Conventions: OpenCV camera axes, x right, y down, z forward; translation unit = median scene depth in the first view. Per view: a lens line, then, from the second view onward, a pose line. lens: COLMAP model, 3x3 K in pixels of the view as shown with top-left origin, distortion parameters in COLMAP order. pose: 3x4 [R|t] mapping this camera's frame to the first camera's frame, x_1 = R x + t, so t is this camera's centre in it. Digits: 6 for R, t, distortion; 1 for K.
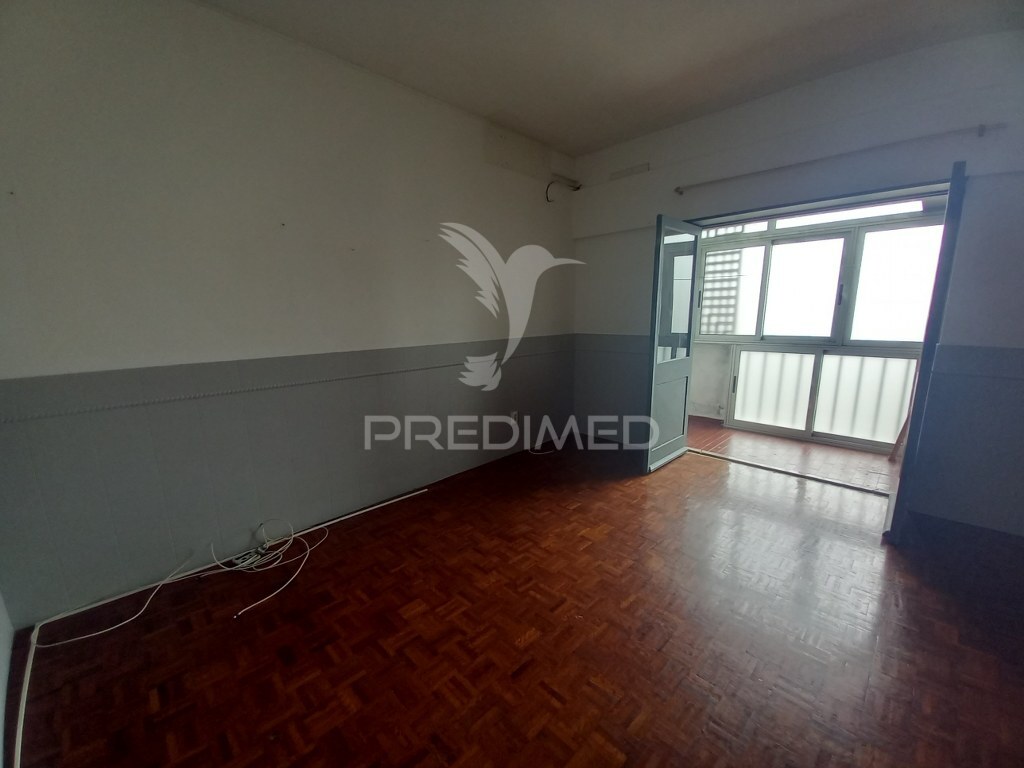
lens RADIAL K [[415.3, 0, 504.6], [0, 415.3, 393.3], [0, 0, 1]] dist [-0.011359, -0.000184]
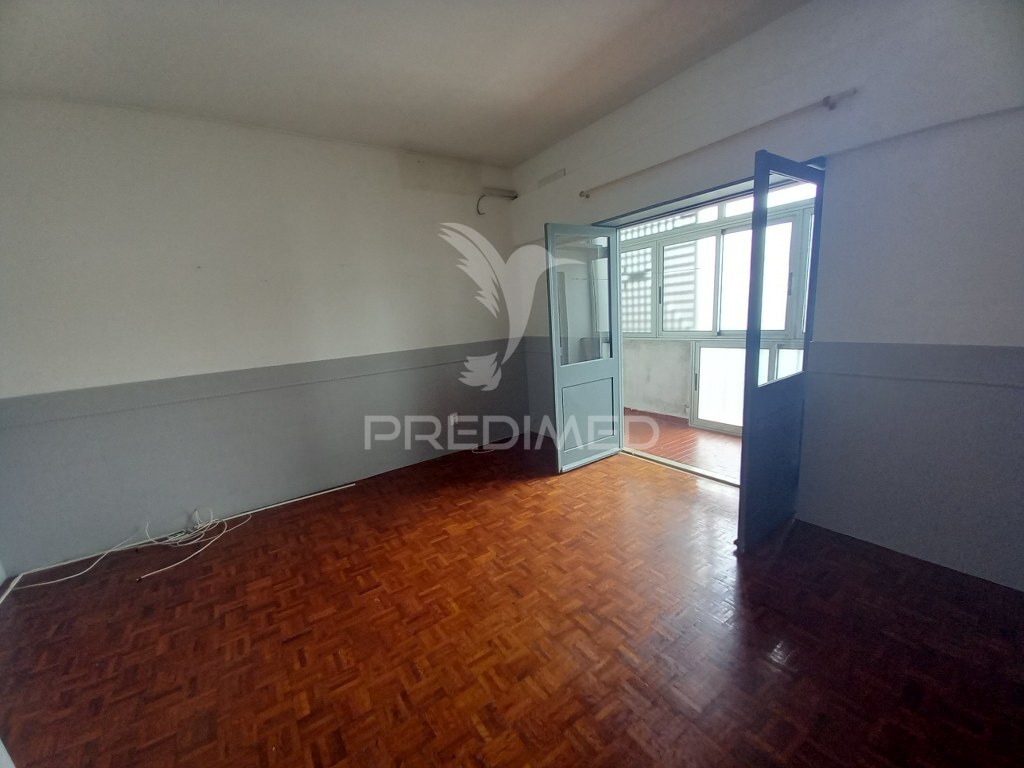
lens RADIAL K [[409.9, 0, 508.6], [0, 409.9, 391.9], [0, 0, 1]] dist [0.016672, -0.018231]
pose [[0.982944, -0.016639, -0.183150, 0.408930], [0.018608, 0.999786, 0.009036, -0.021336], [0.182960, -0.012290, 0.983043, -0.024377]]
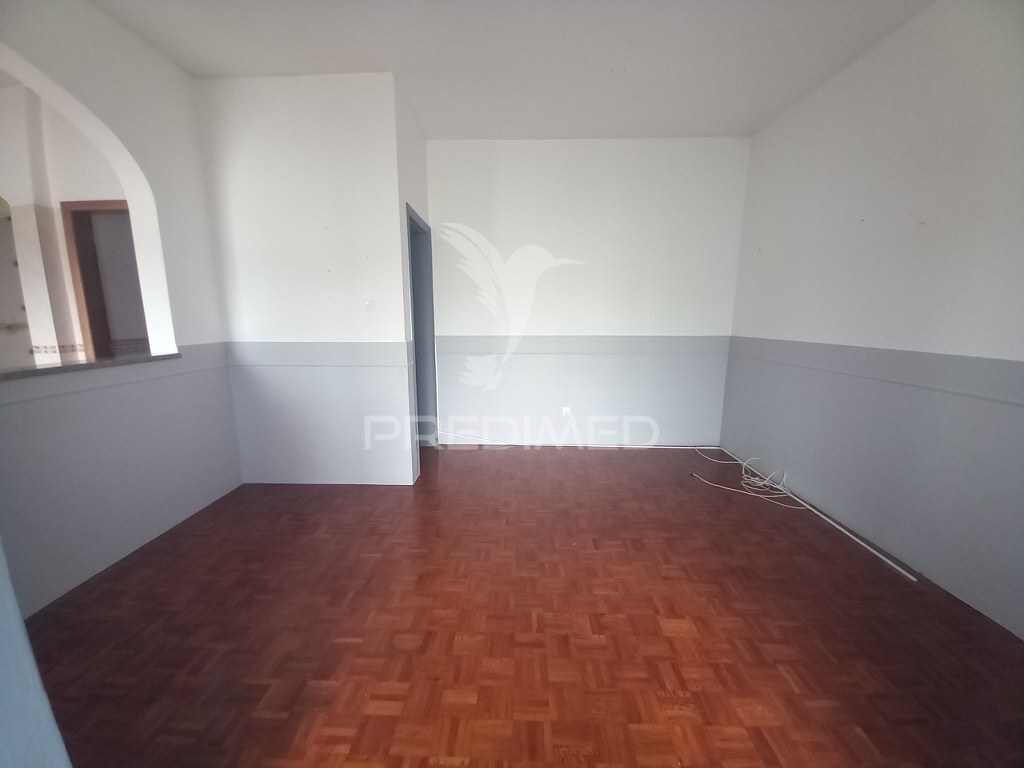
lens RADIAL K [[401.6, 0, 503.1], [0, 401.6, 395.8], [0, 0, 1]] dist [0.000269, -0.007734]
pose [[-0.724797, 0.150540, -0.672315, 0.599328], [-0.120141, 0.933269, 0.338490, -0.152444], [0.678407, 0.326109, -0.658344, 0.819983]]
